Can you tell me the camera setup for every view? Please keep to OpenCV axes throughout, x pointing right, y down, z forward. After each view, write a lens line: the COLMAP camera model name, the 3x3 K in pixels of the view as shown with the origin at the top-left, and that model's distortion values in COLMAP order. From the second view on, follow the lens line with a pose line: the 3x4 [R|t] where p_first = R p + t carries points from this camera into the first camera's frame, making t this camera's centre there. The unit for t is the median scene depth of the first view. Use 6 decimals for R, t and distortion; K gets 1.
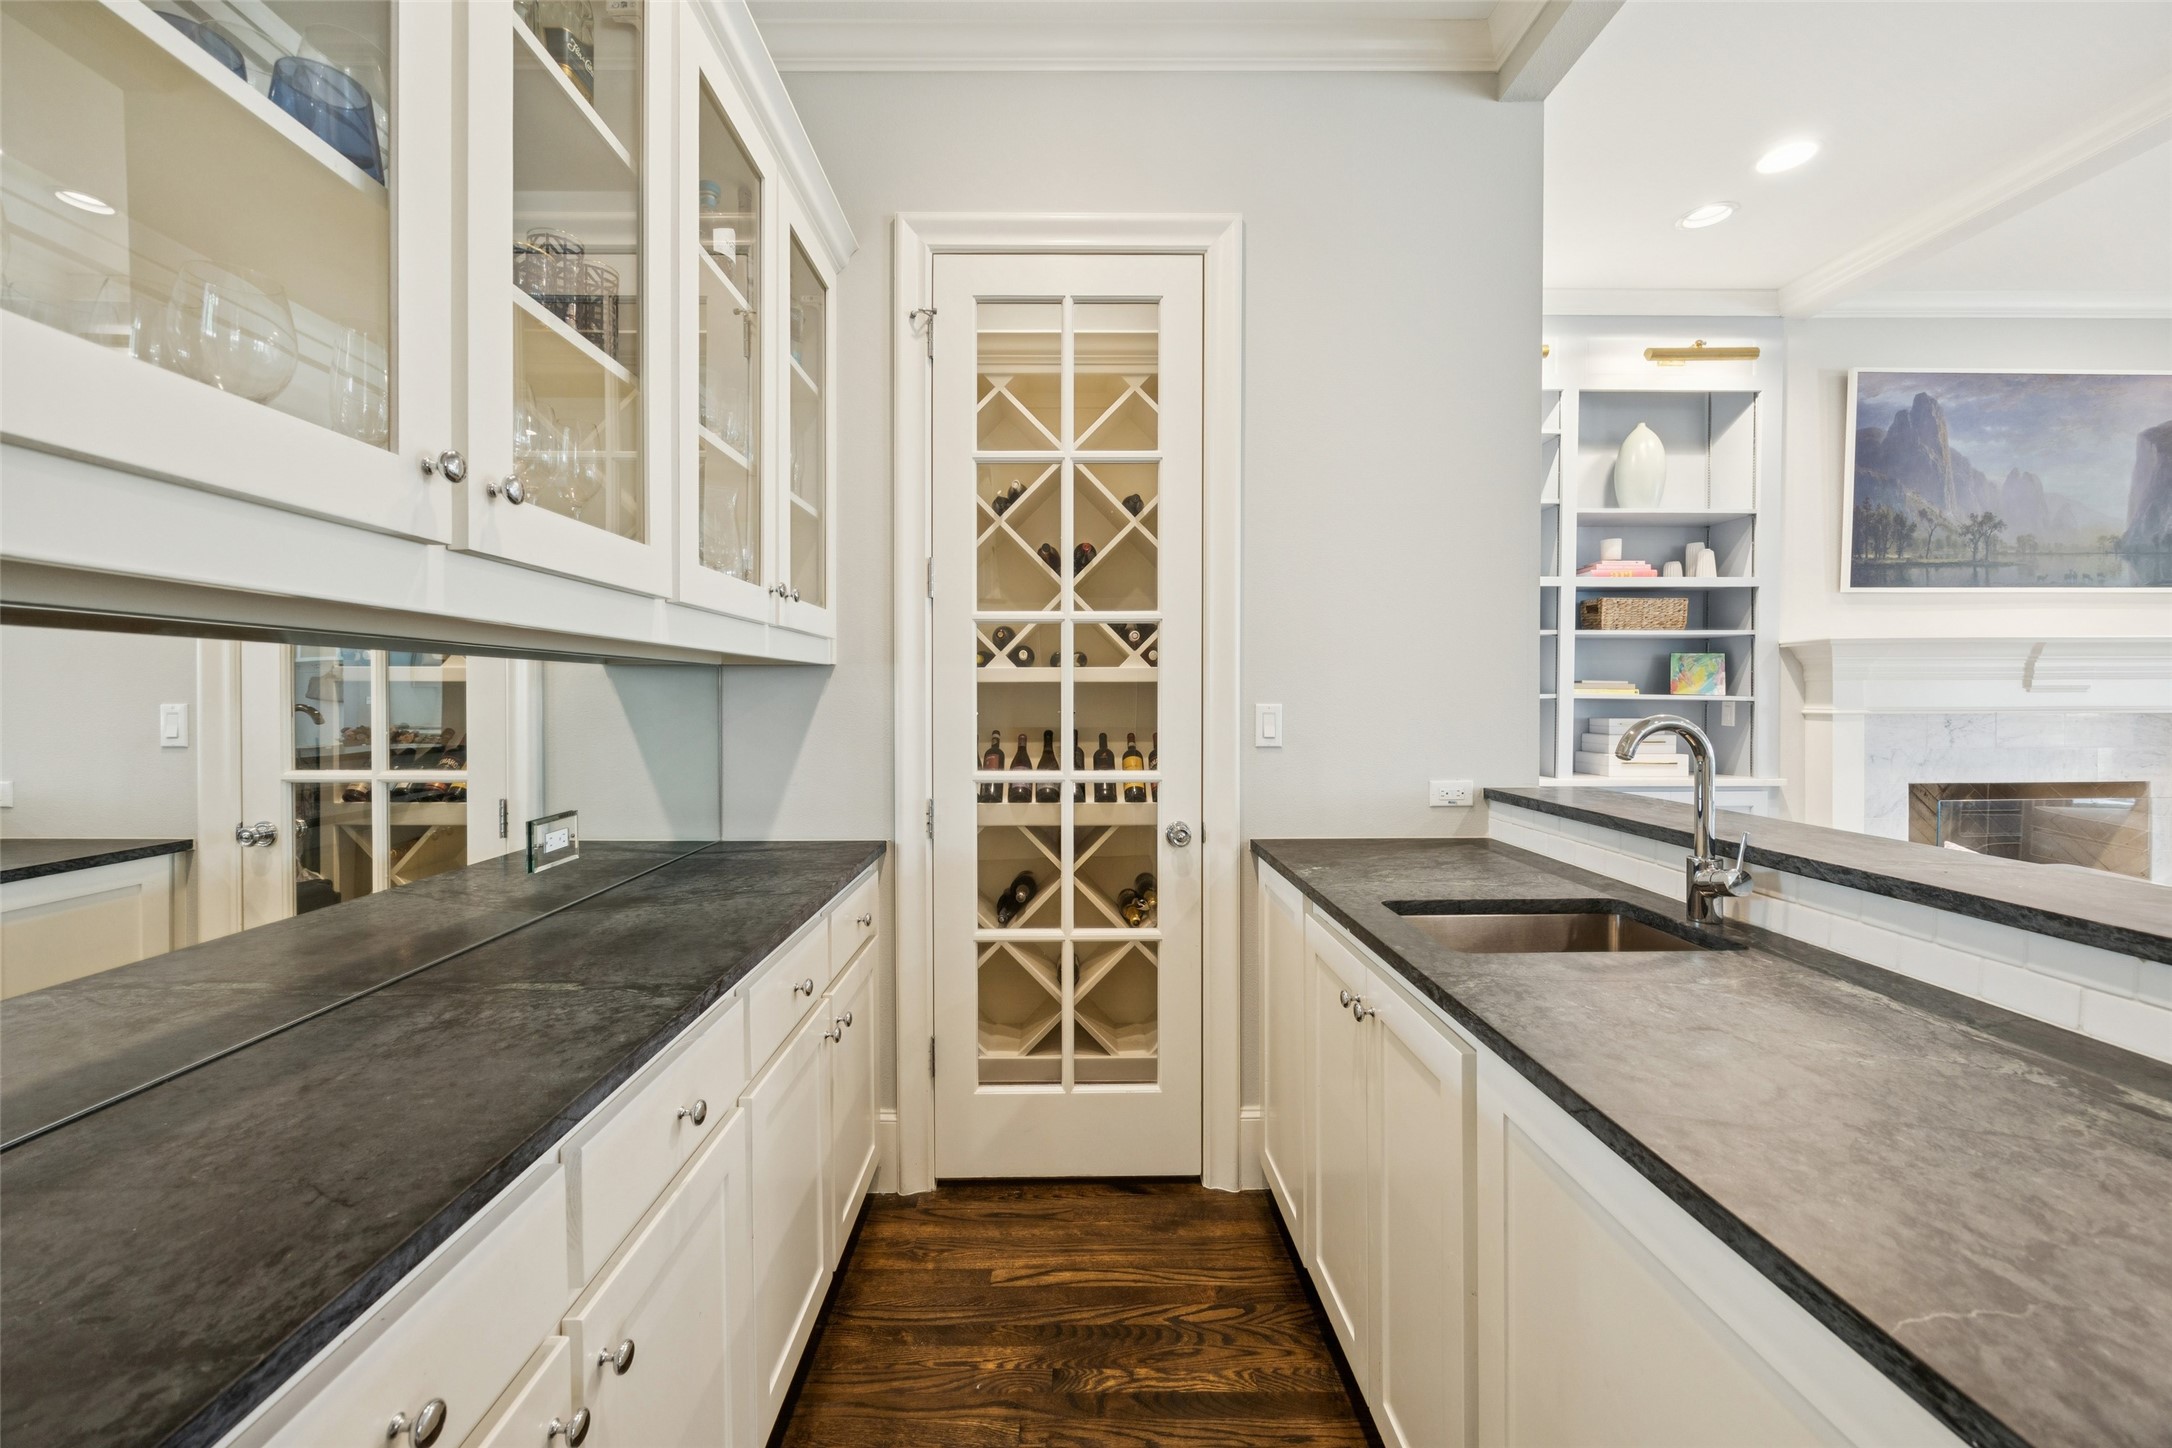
lens RADIAL K [[846.4, 0, 1074.7], [0, 846.4, 710.0], [0, 0, 1]] dist [0.003993, -0.000345]
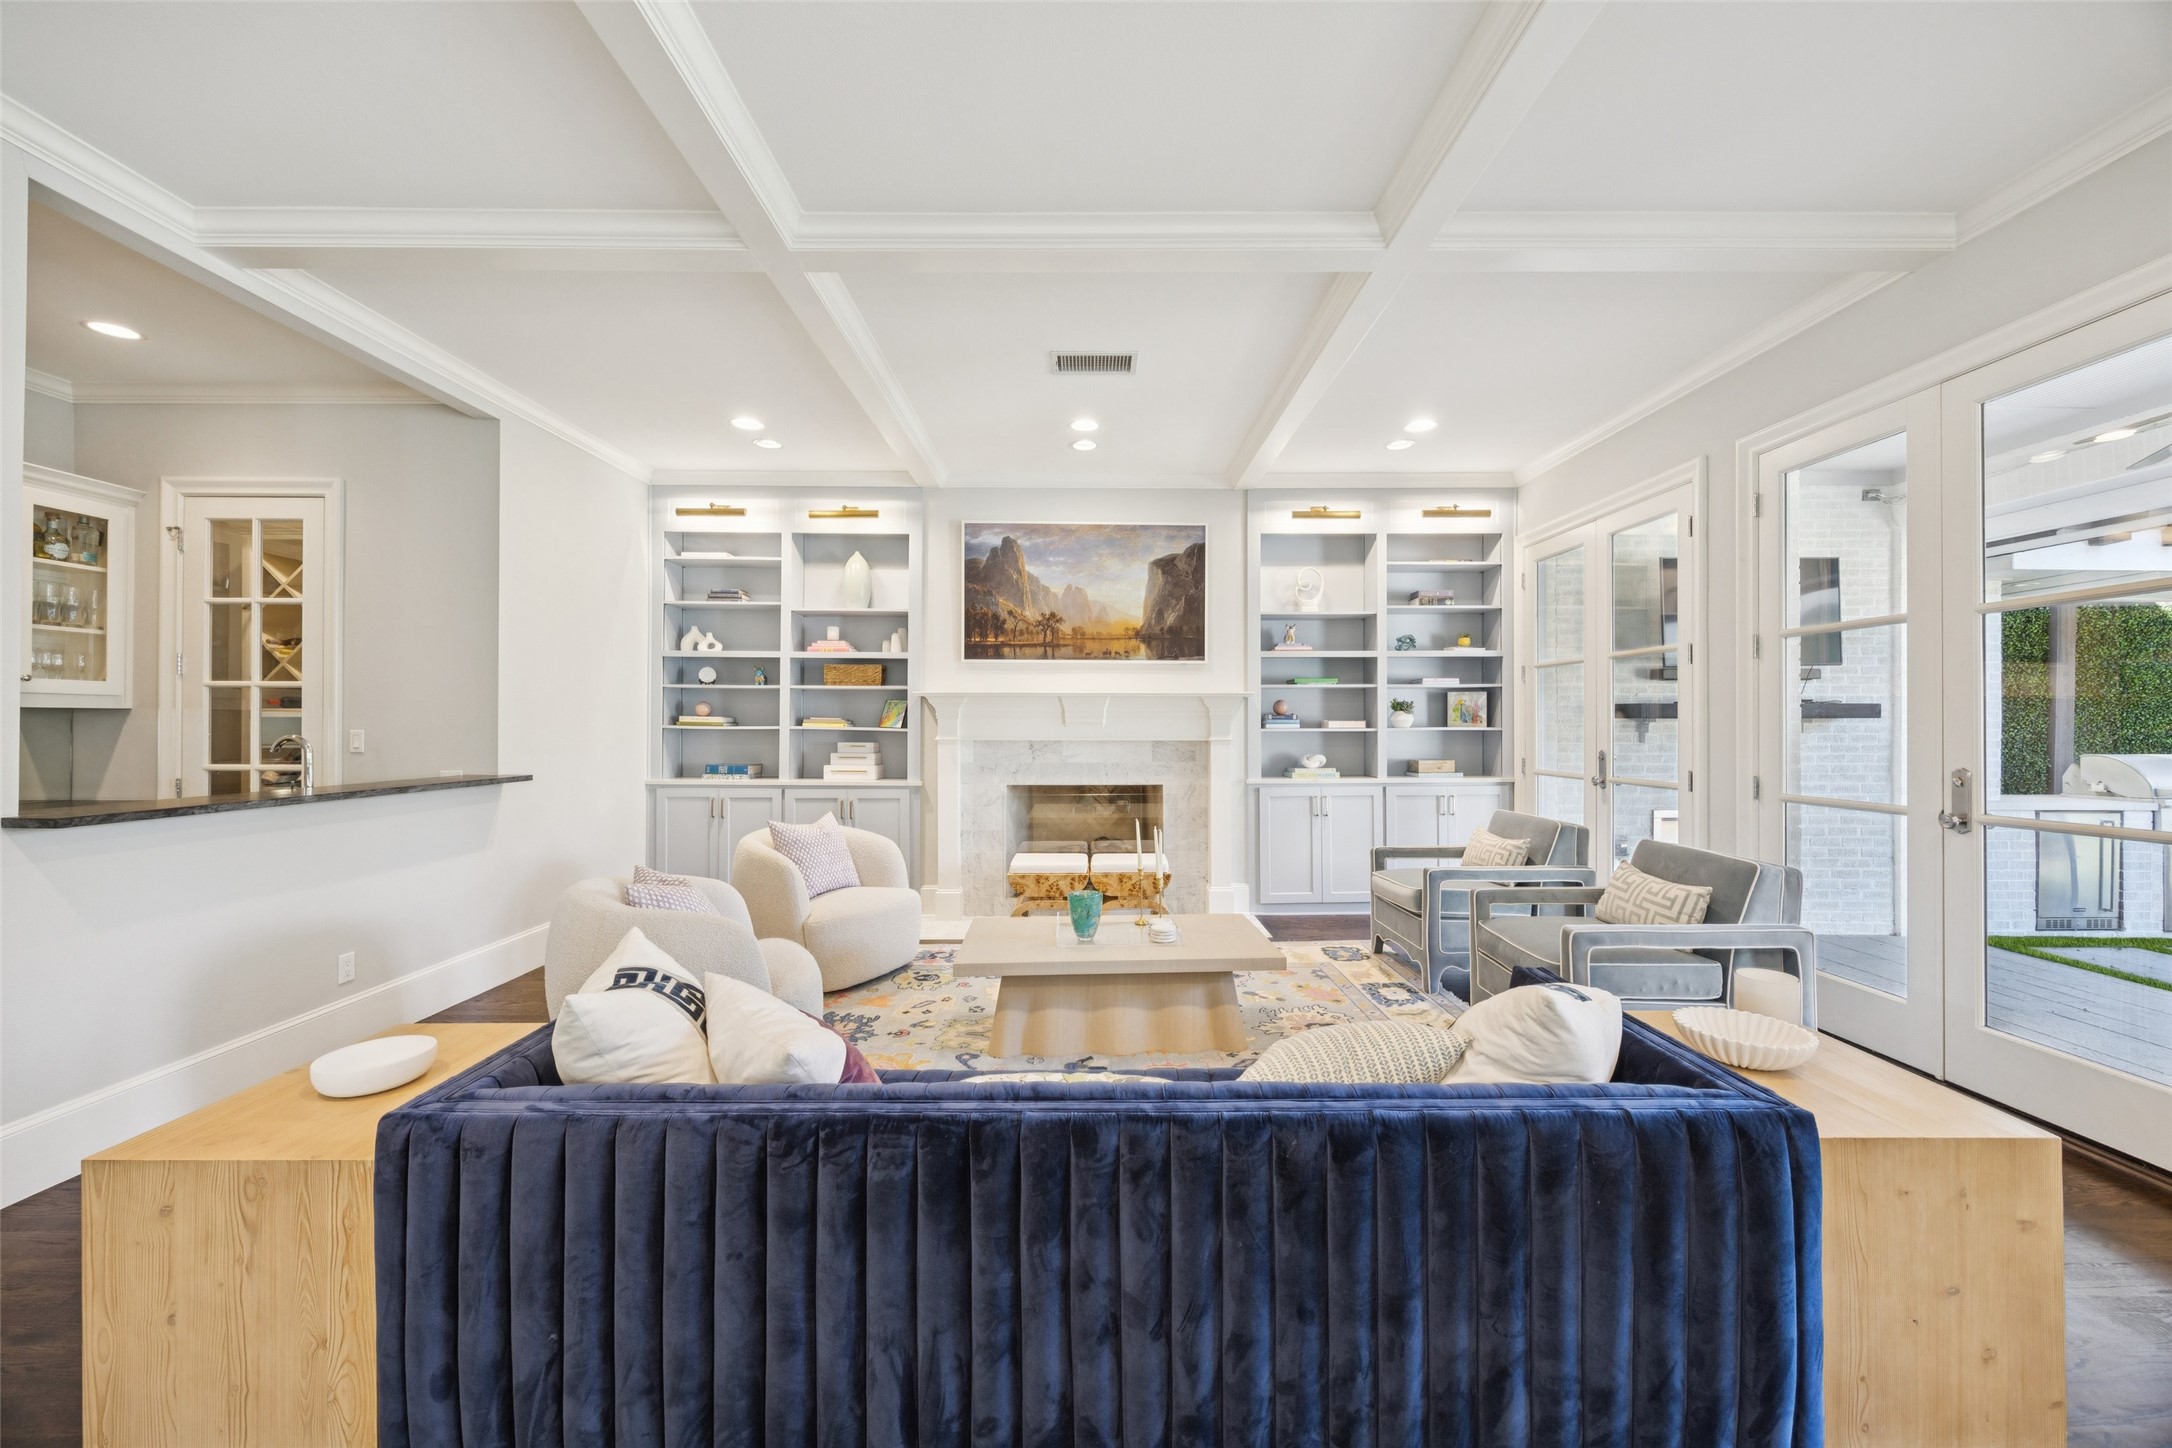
lens RADIAL K [[846.4, 0, 1092.8], [0, 846.4, 723.5], [0, 0, 1]] dist [0.003993, -0.000345]
pose [[0.999953, 0.005514, -0.007925, 1.161890], [-0.005705, 0.999687, -0.024339, 0.009837], [0.007788, 0.024383, 0.999672, -0.551264]]
